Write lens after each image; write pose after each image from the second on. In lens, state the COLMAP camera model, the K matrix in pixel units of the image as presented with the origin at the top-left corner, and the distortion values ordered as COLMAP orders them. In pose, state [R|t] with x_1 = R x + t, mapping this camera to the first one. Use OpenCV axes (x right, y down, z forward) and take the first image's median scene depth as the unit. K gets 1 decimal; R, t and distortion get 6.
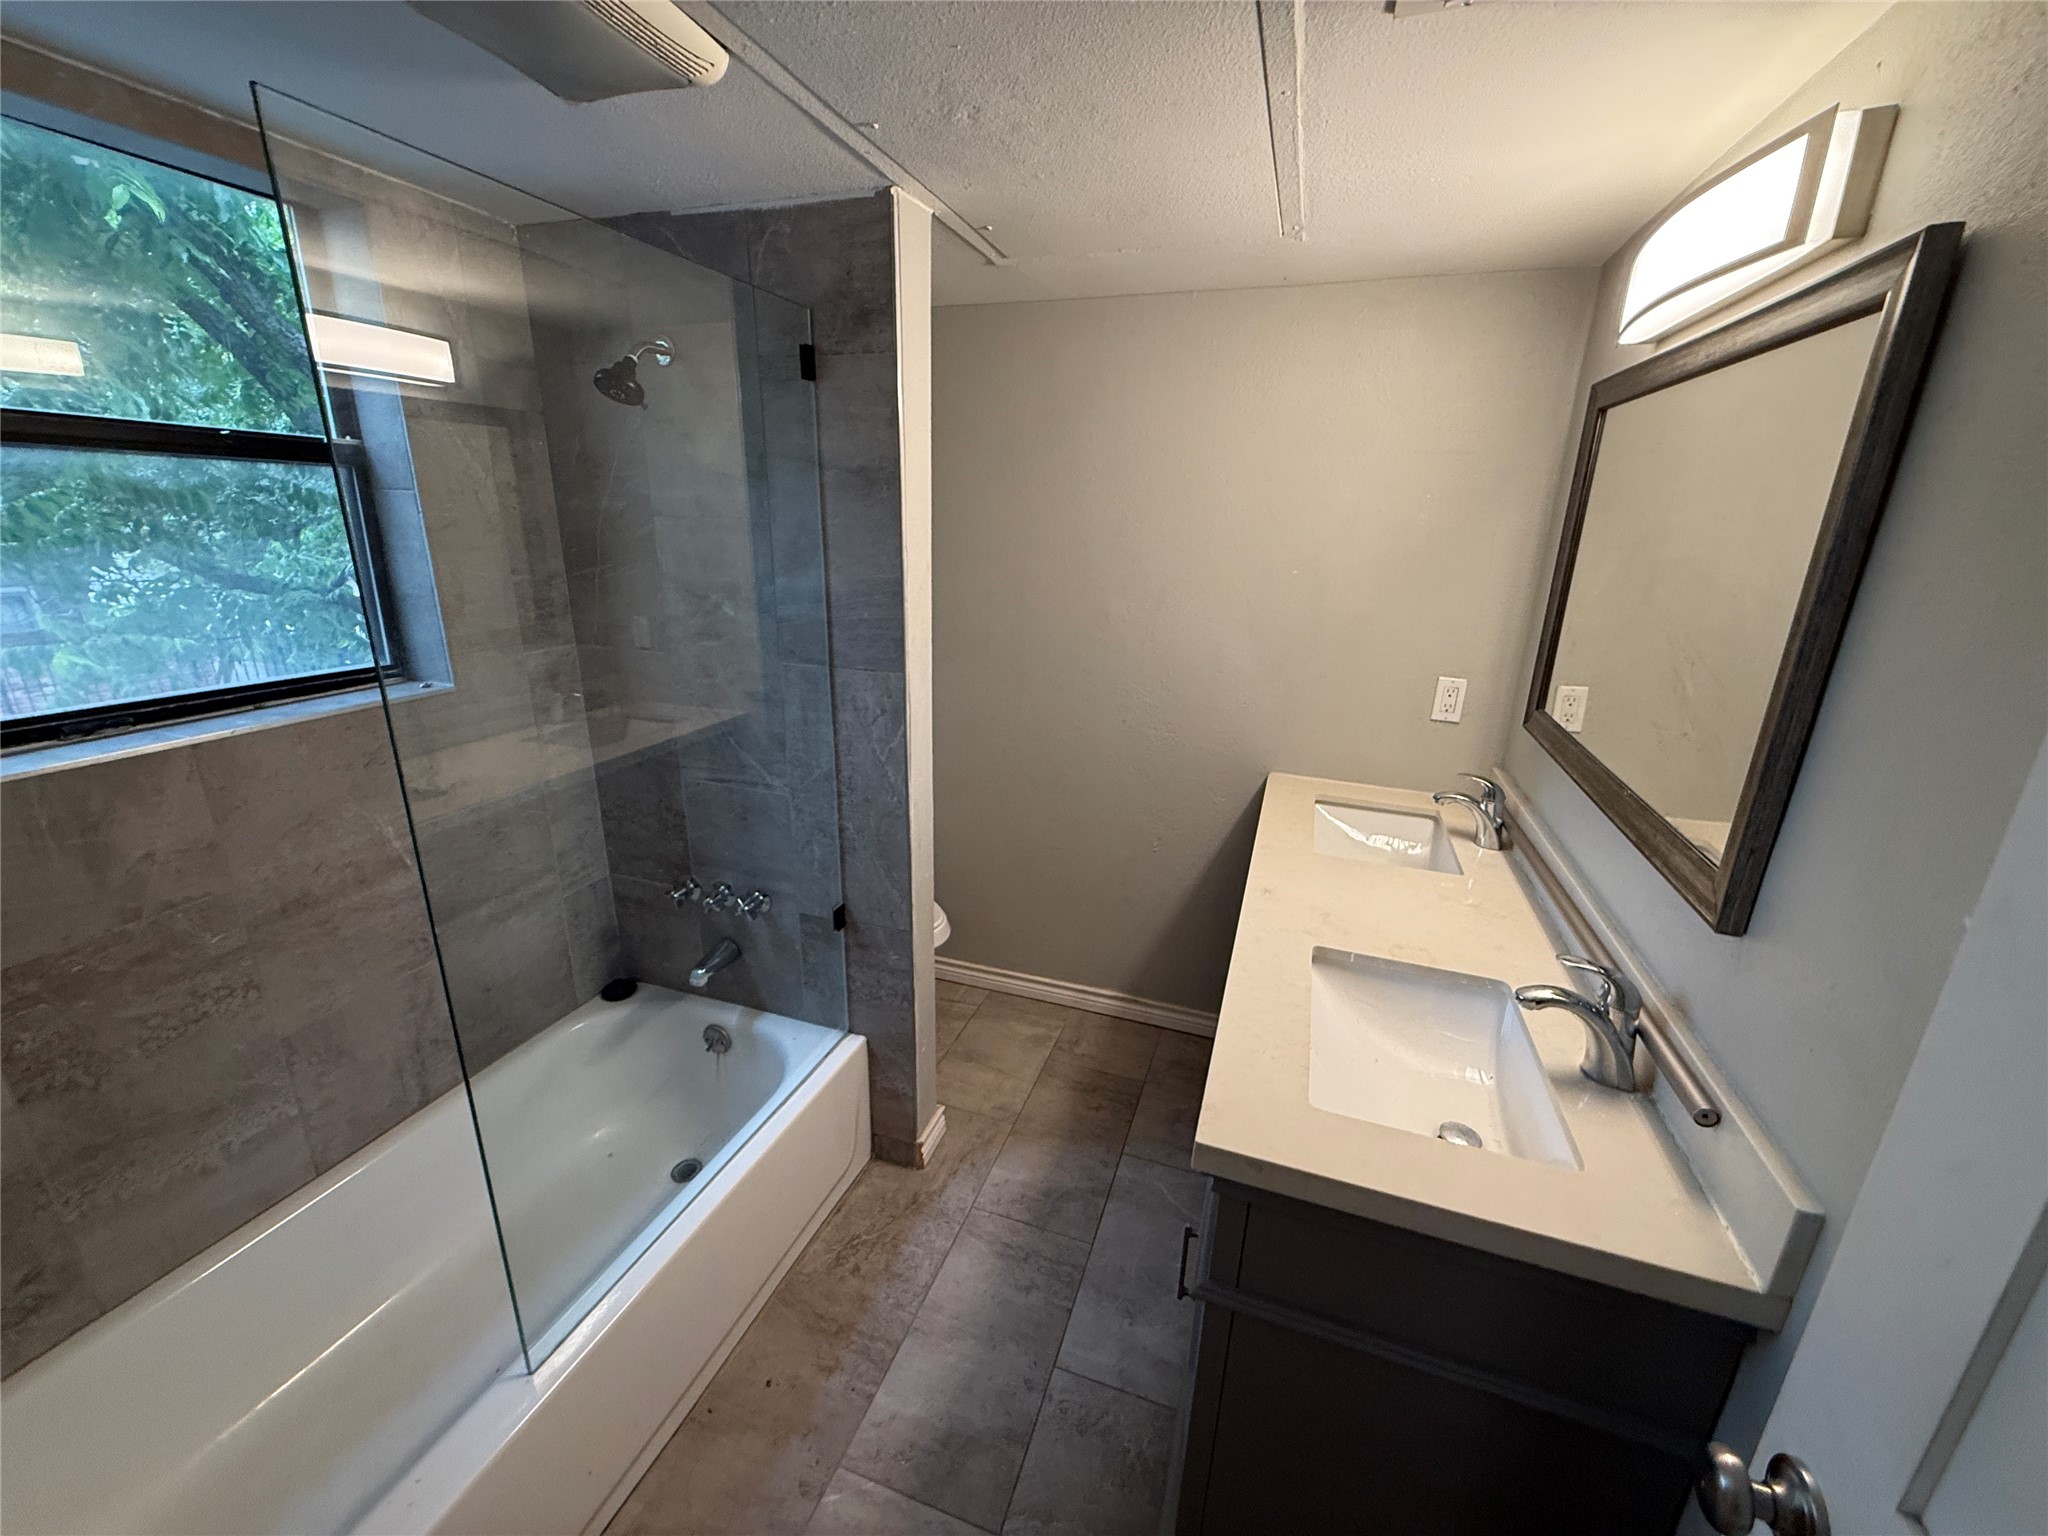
lens RADIAL K [[819.2, 0, 1023.0], [0, 819.2, 768.3], [0, 0, 1]] dist [-0.000383, 0.000750]
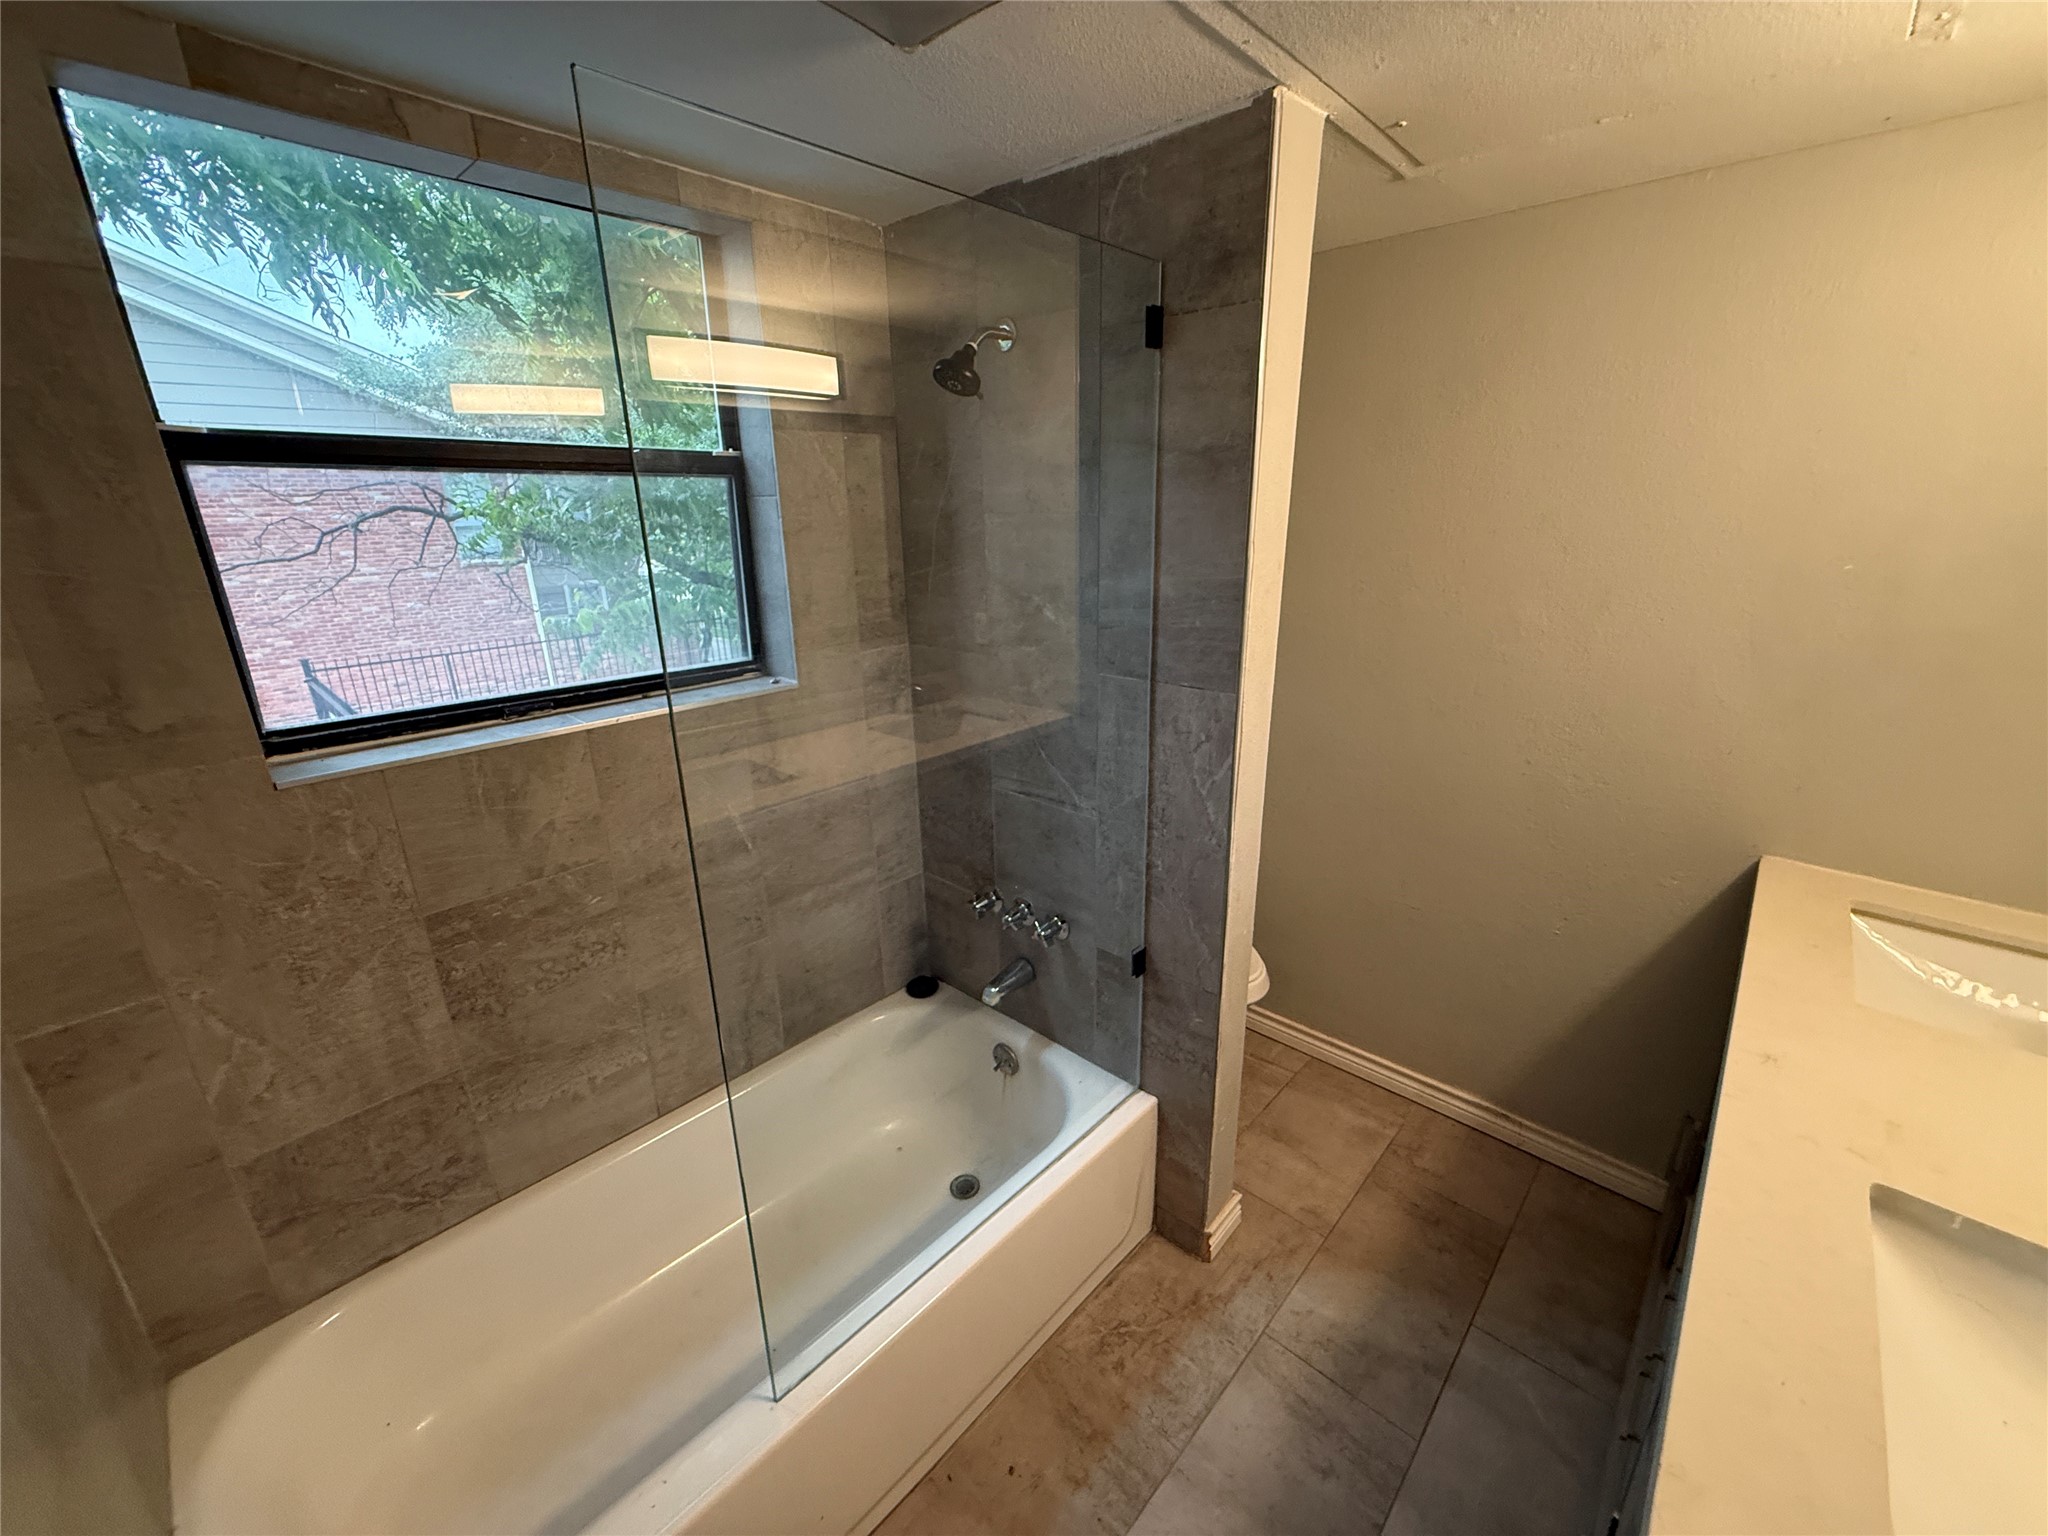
lens RADIAL K [[819.2, 0, 1021.9], [0, 819.2, 765.0], [0, 0, 1]] dist [-0.000383, 0.000750]
pose [[0.915129, 0.088662, -0.393291, -0.012152], [-0.086586, 0.995978, 0.023056, -0.045237], [0.393753, 0.012954, 0.919125, 0.153314]]
